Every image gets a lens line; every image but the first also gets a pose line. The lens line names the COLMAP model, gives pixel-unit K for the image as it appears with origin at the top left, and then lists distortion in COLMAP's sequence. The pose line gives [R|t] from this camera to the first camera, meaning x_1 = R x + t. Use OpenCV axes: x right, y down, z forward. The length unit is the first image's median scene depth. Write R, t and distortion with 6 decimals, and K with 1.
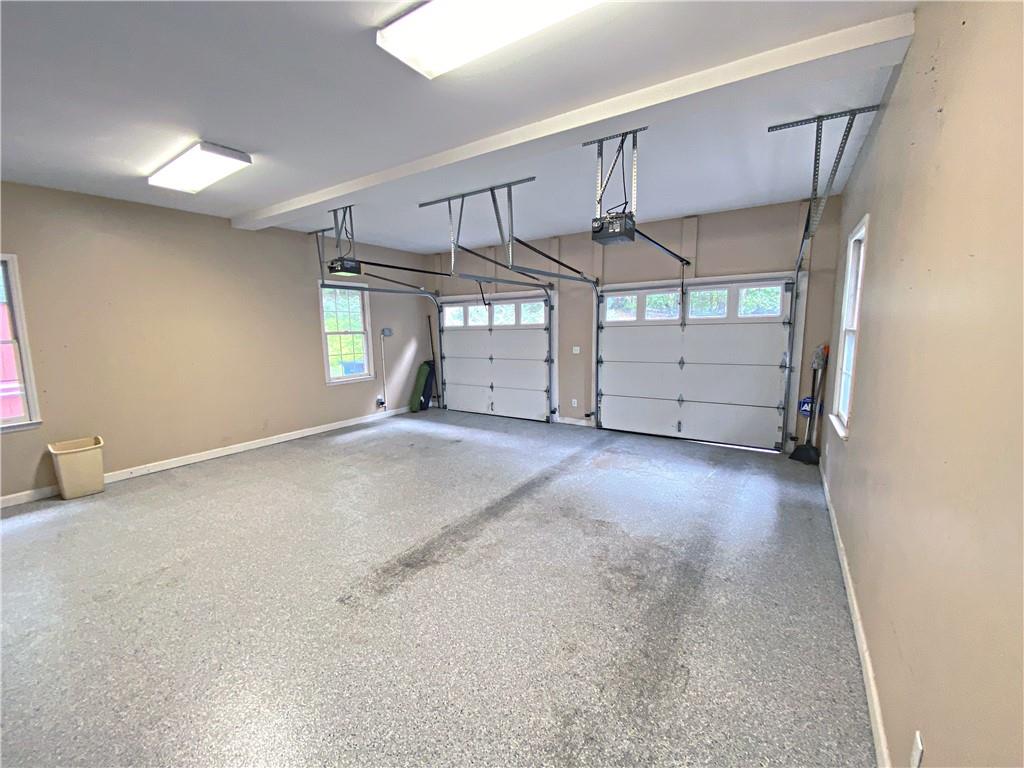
lens RADIAL K [[415.9, 0, 507.9], [0, 415.9, 381.3], [0, 0, 1]] dist [0.006780, -0.011783]
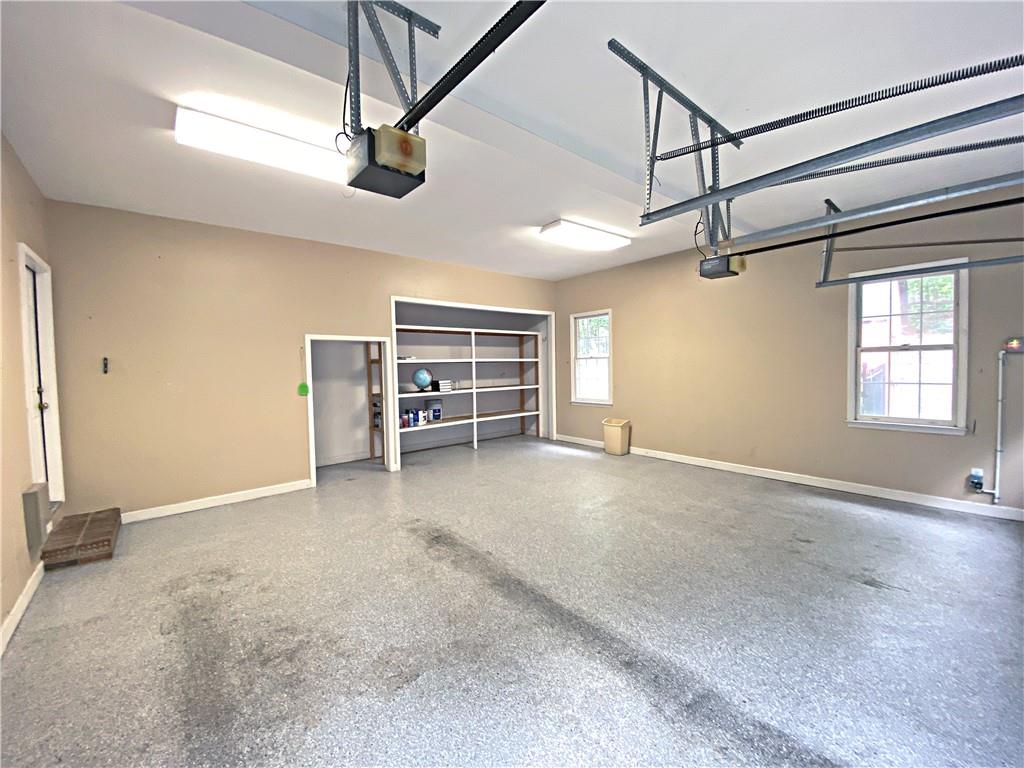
lens RADIAL K [[415.9, 0, 508.6], [0, 415.9, 377.0], [0, 0, 1]] dist [0.006780, -0.011783]
pose [[-0.286799, 0.056309, -0.956335, 0.707249], [-0.106963, 0.990147, 0.090378, -0.132573], [0.952001, 0.128213, -0.277950, 1.243984]]
